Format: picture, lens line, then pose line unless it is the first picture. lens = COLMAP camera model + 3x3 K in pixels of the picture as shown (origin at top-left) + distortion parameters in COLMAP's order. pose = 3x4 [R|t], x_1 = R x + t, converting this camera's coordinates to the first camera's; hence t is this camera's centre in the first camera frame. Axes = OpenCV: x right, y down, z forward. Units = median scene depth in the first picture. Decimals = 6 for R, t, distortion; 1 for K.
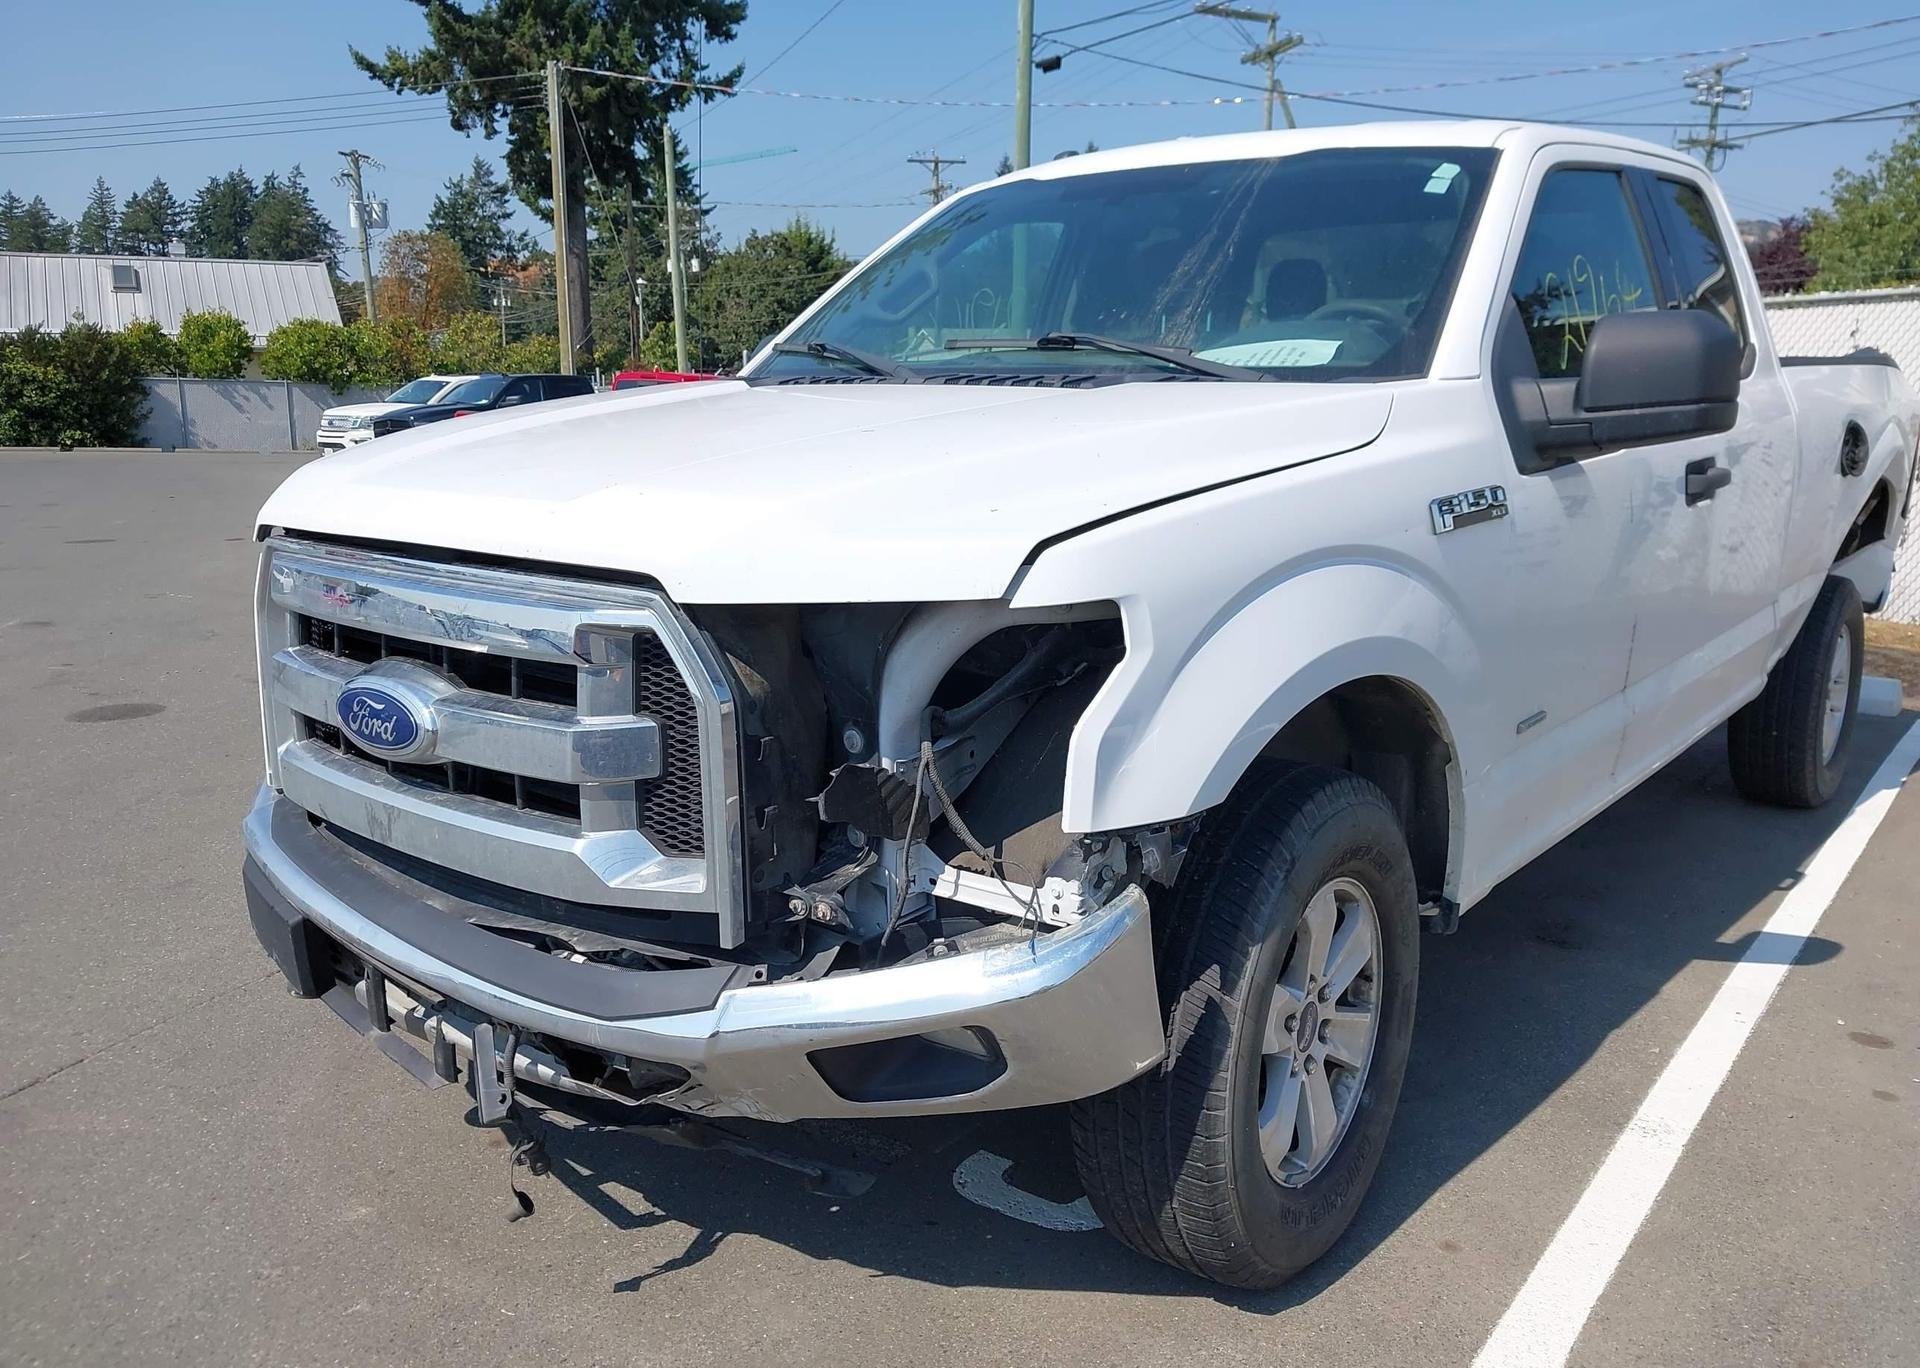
lens RADIAL K [[1543.2, 0, 947.4], [0, 1543.2, 667.5], [0, 0, 1]] dist [0.026242, -0.031488]
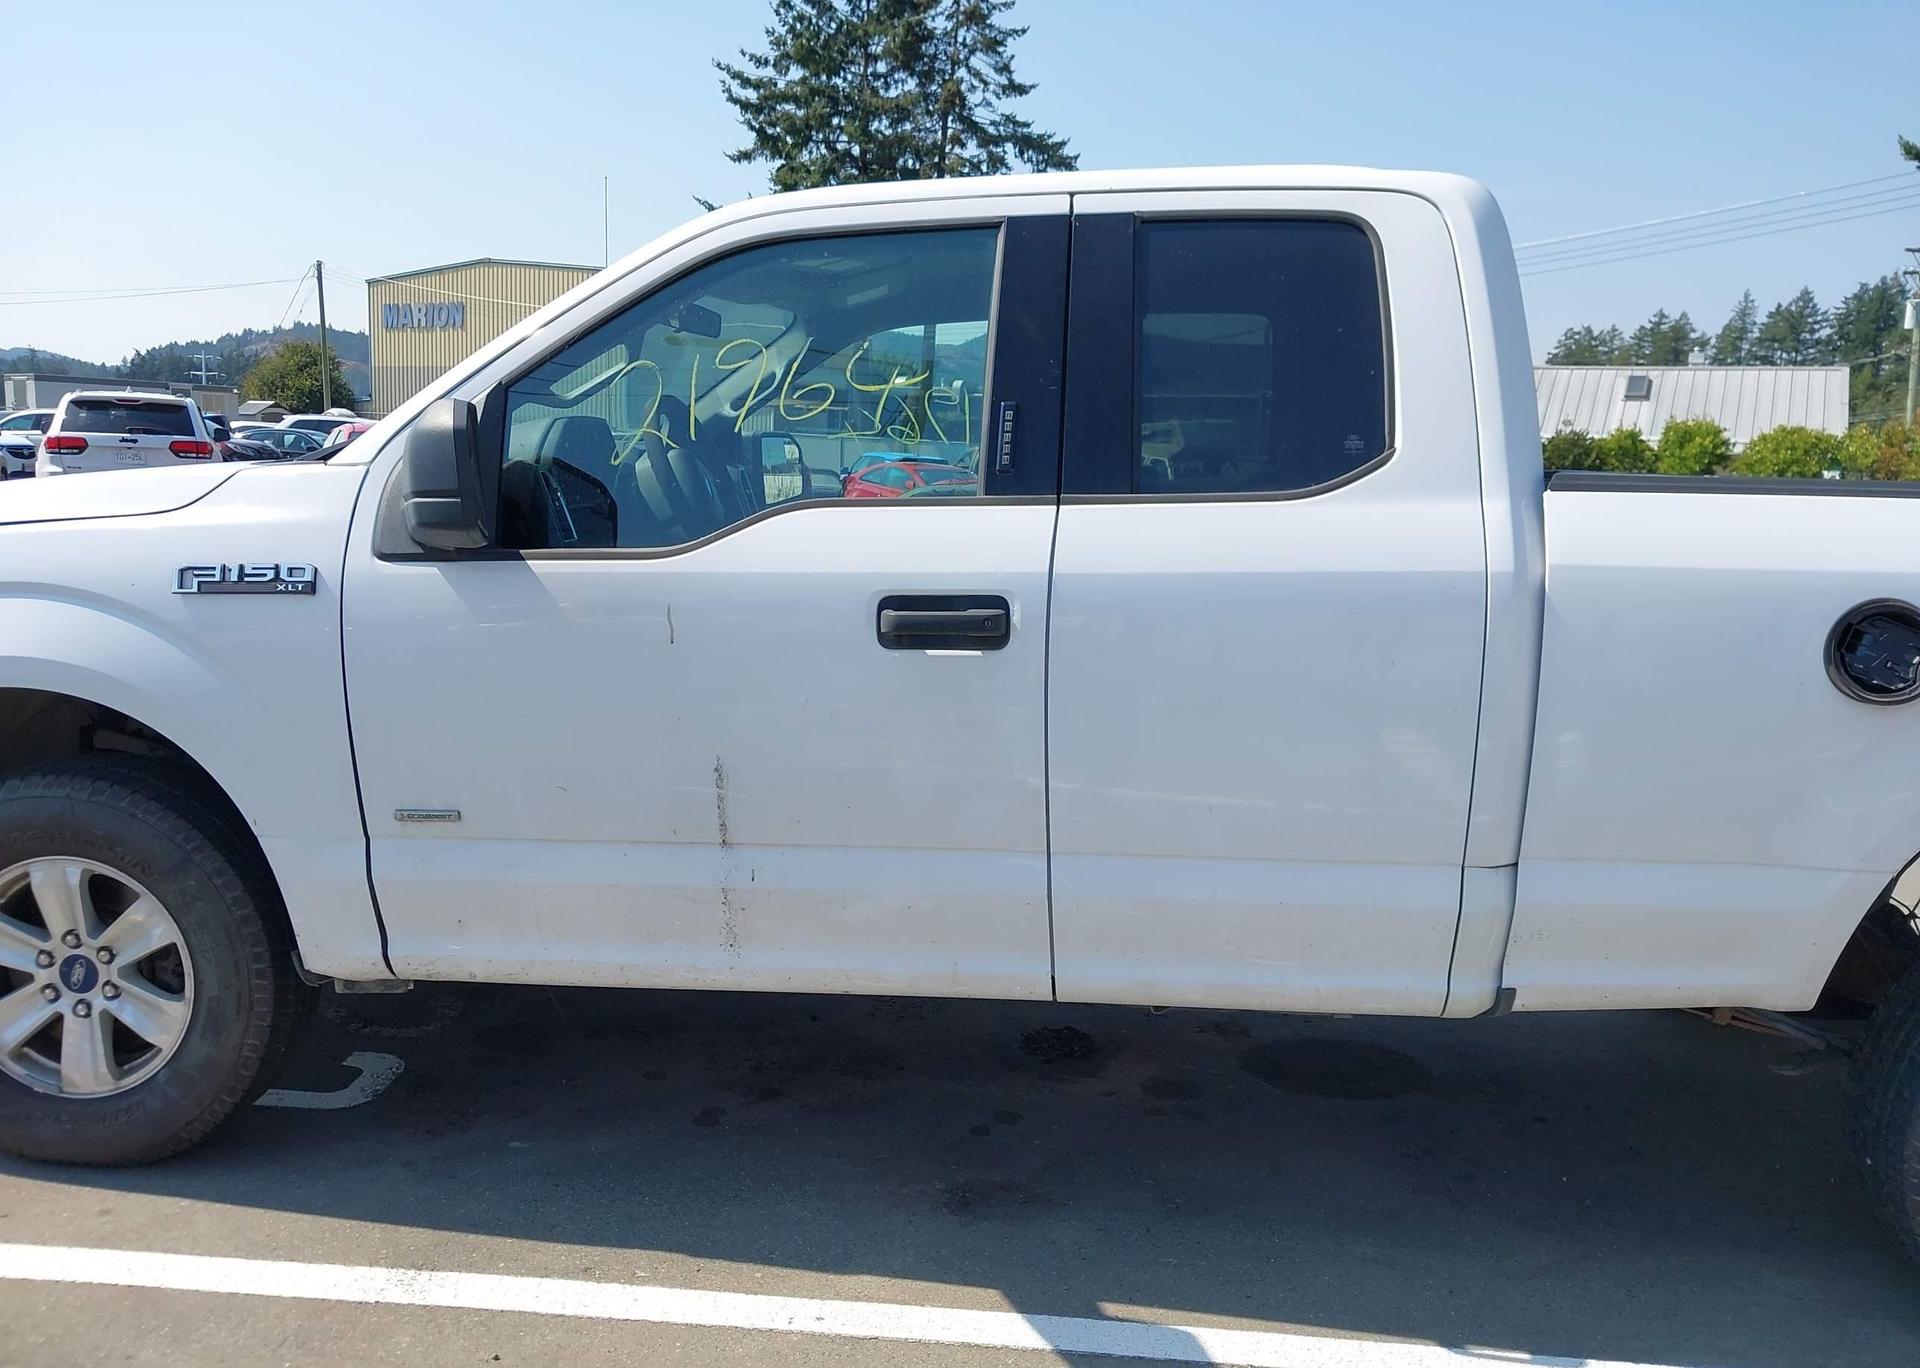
lens RADIAL K [[1543.2, 0, 953.3], [0, 1543.2, 684.1], [0, 0, 1]] dist [0.026242, -0.031488]
pose [[0.572394, 0.139427, -0.808038, 0.085359], [-0.184975, 0.981992, 0.038411, -0.009138], [0.798842, 0.127480, 0.587877, 0.042737]]
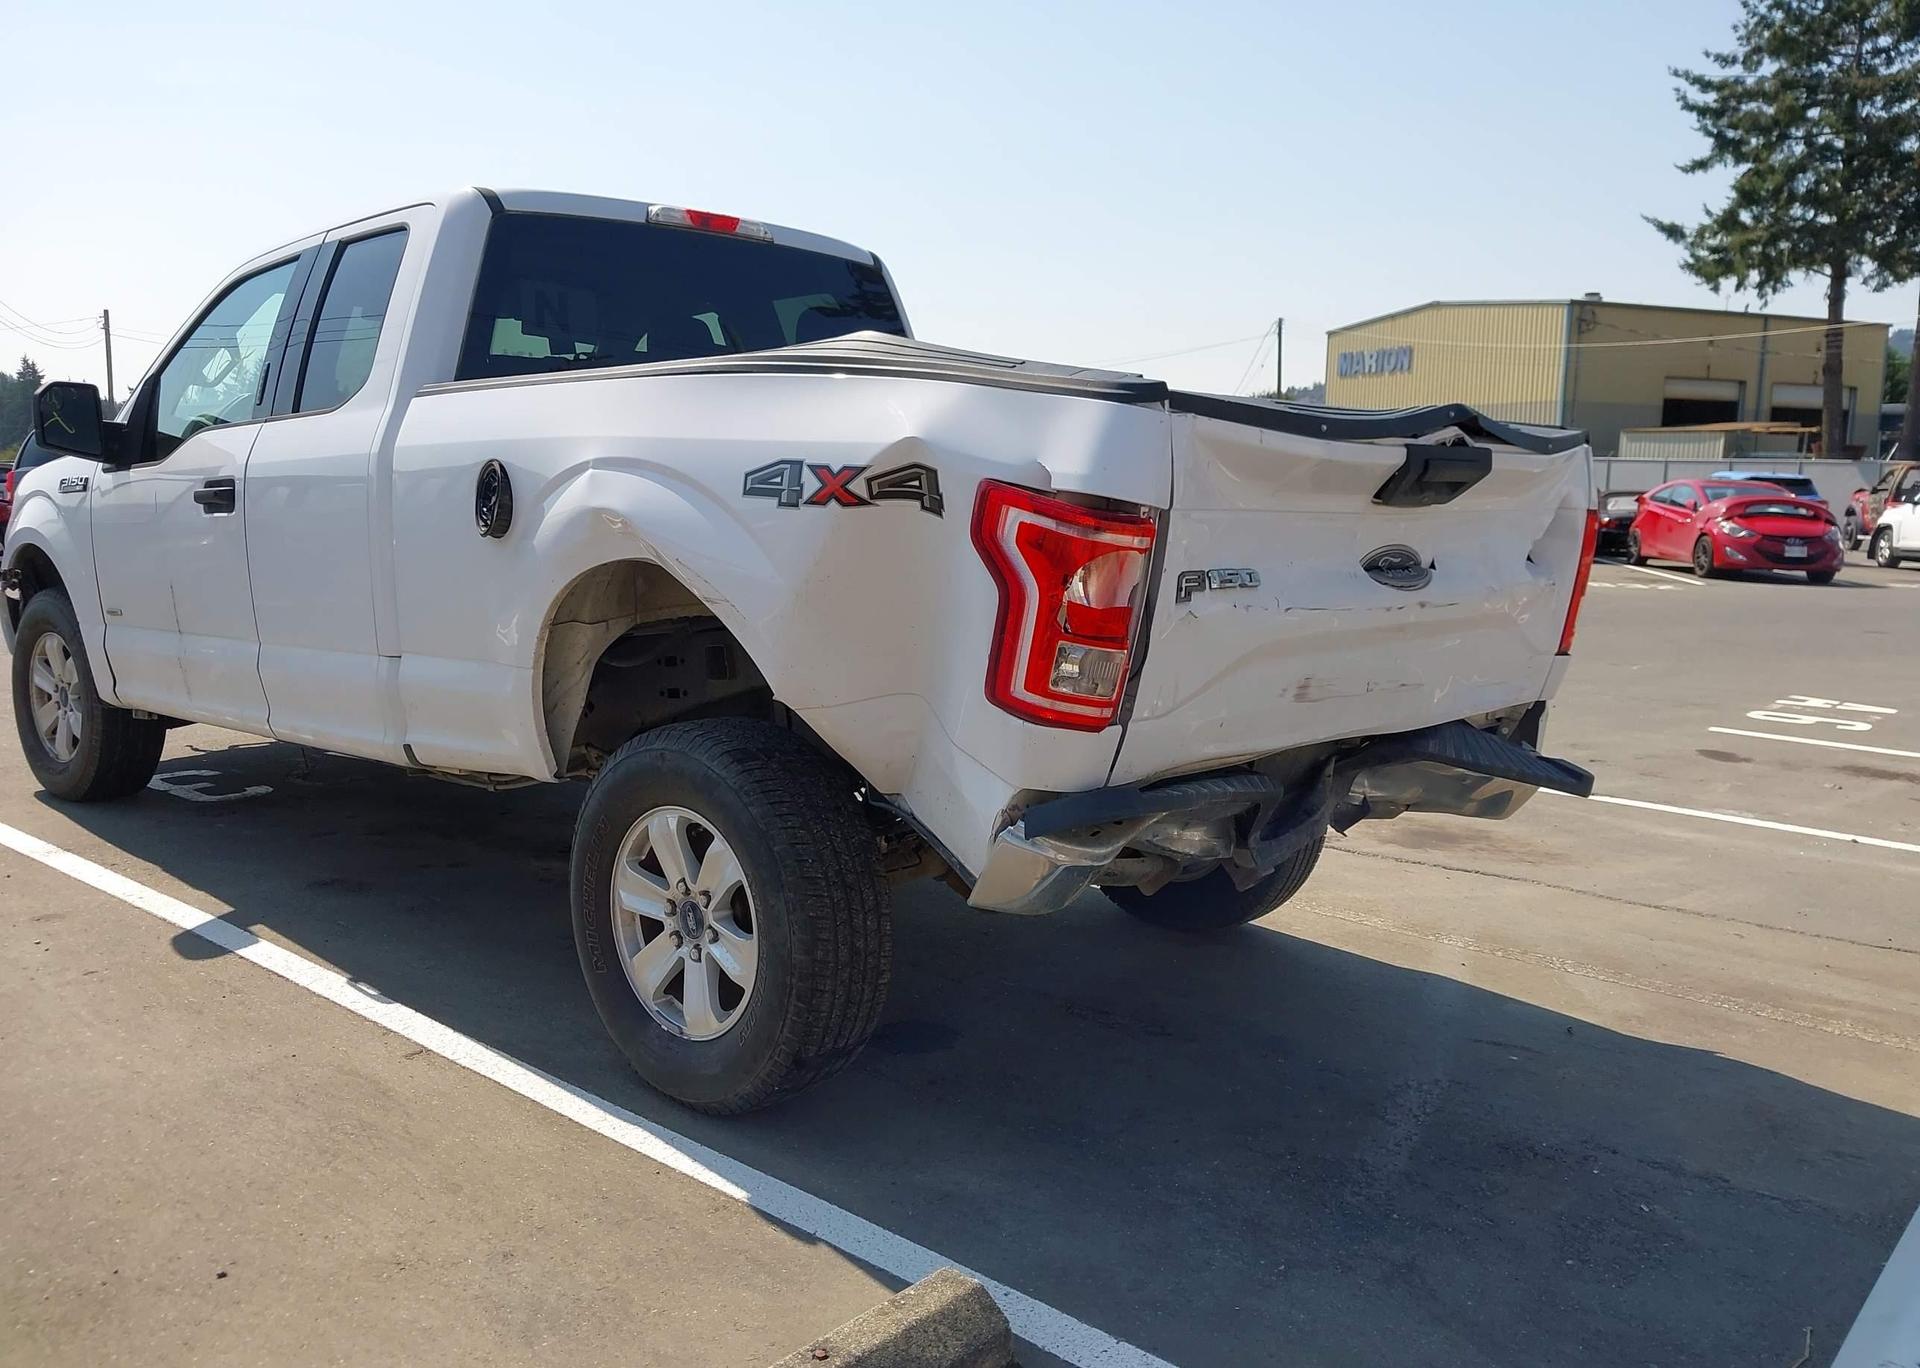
lens RADIAL K [[1543.2, 0, 941.8], [0, 1543.2, 677.2], [0, 0, 1]] dist [0.026242, -0.031488]
pose [[-0.039245, 0.129075, -0.990858, 0.133747], [-0.200849, 0.970364, 0.134360, -0.020205], [0.978836, 0.204286, -0.012157, 0.124578]]
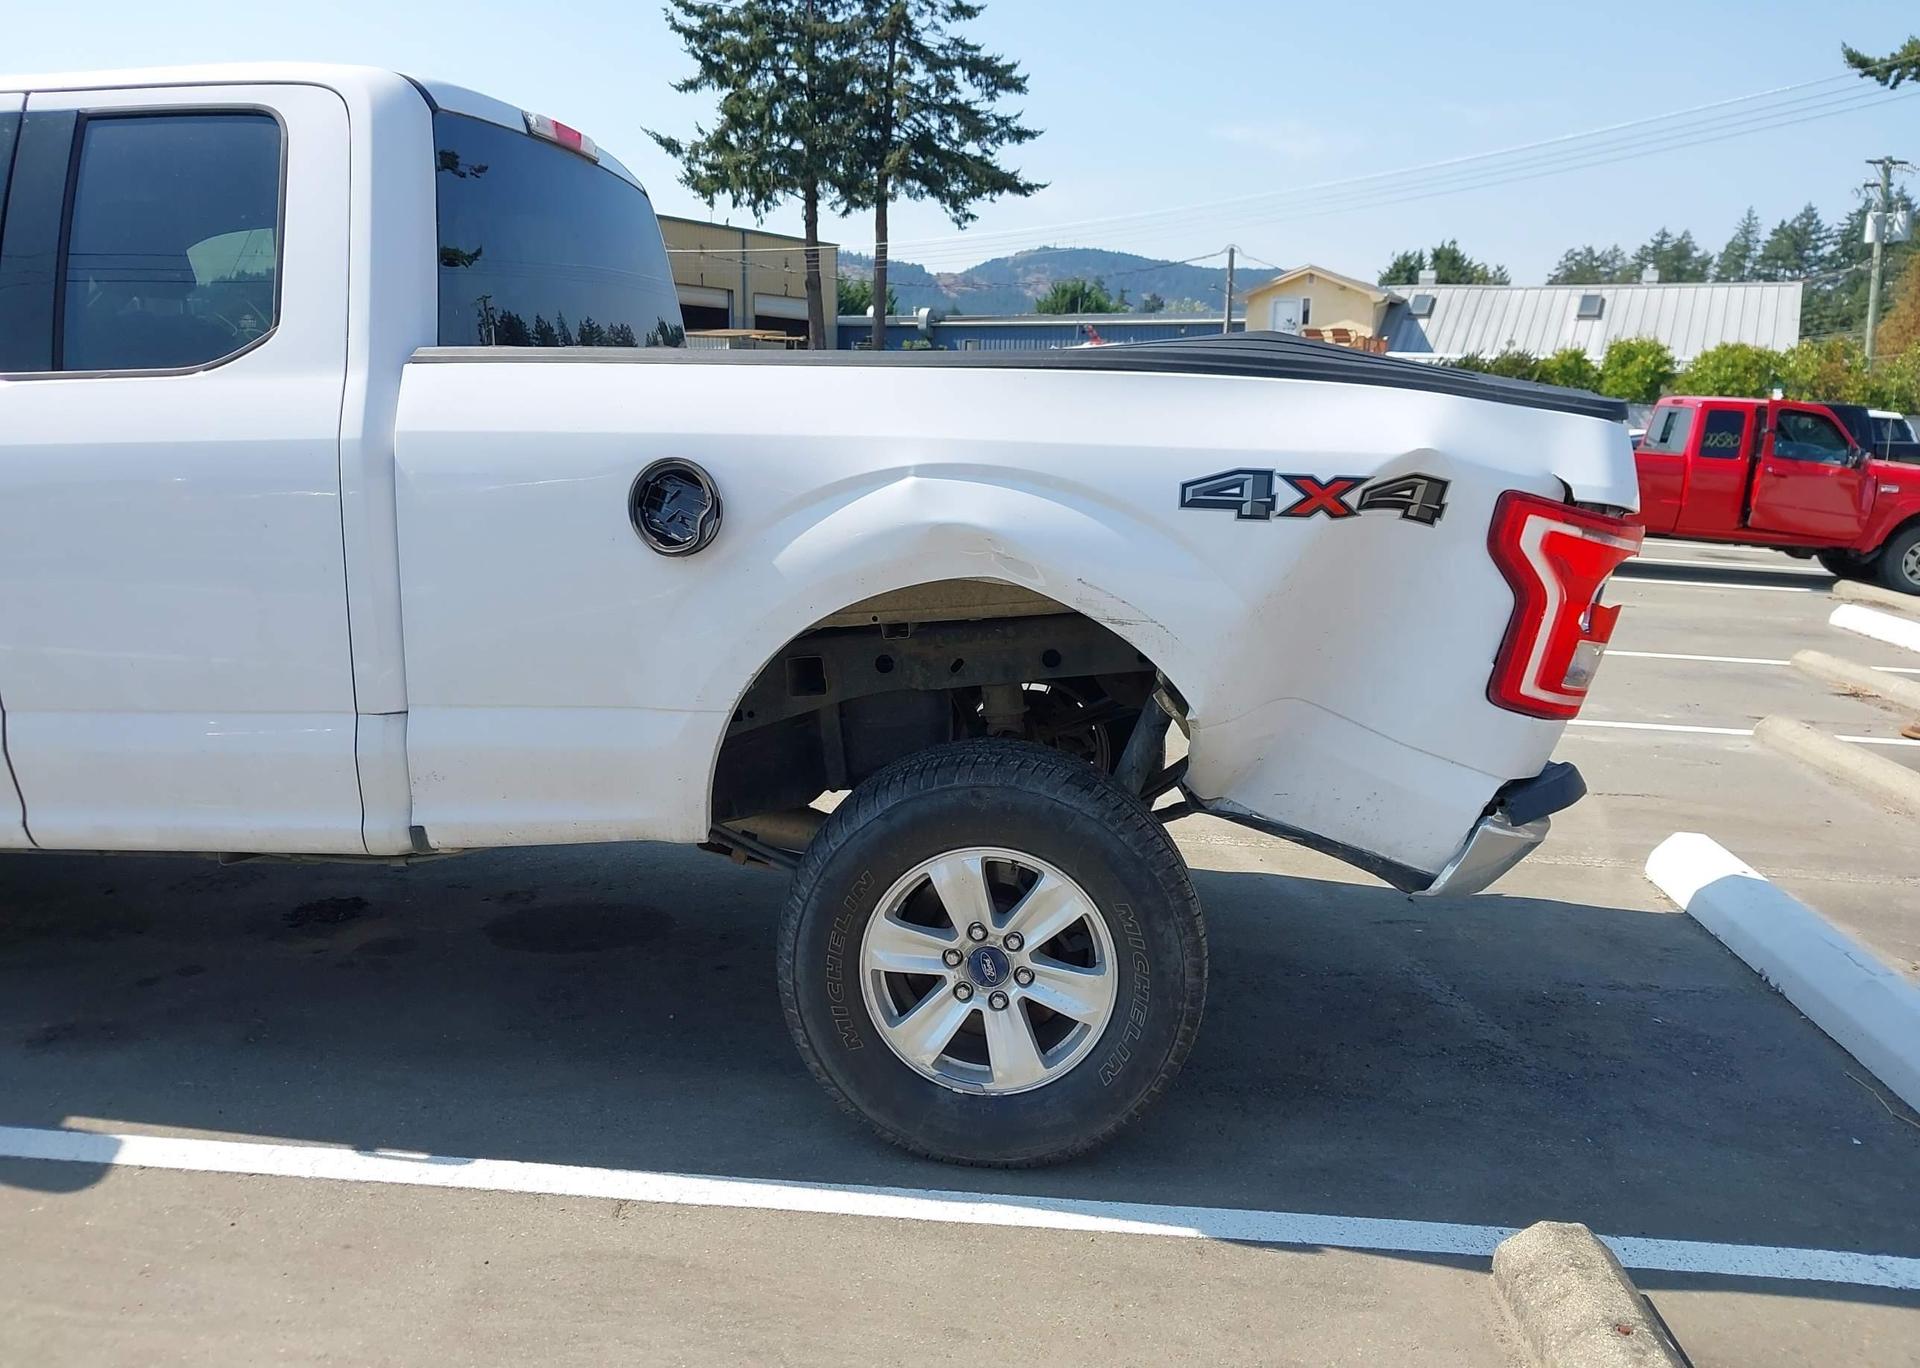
lens RADIAL K [[1543.2, 0, 951.7], [0, 1543.2, 681.2], [0, 0, 1]] dist [0.026242, -0.031488]
pose [[0.567072, 0.163923, -0.807191, 0.114734], [-0.171078, 0.982065, 0.079250, -0.014178], [0.805705, 0.093152, 0.584946, 0.075435]]
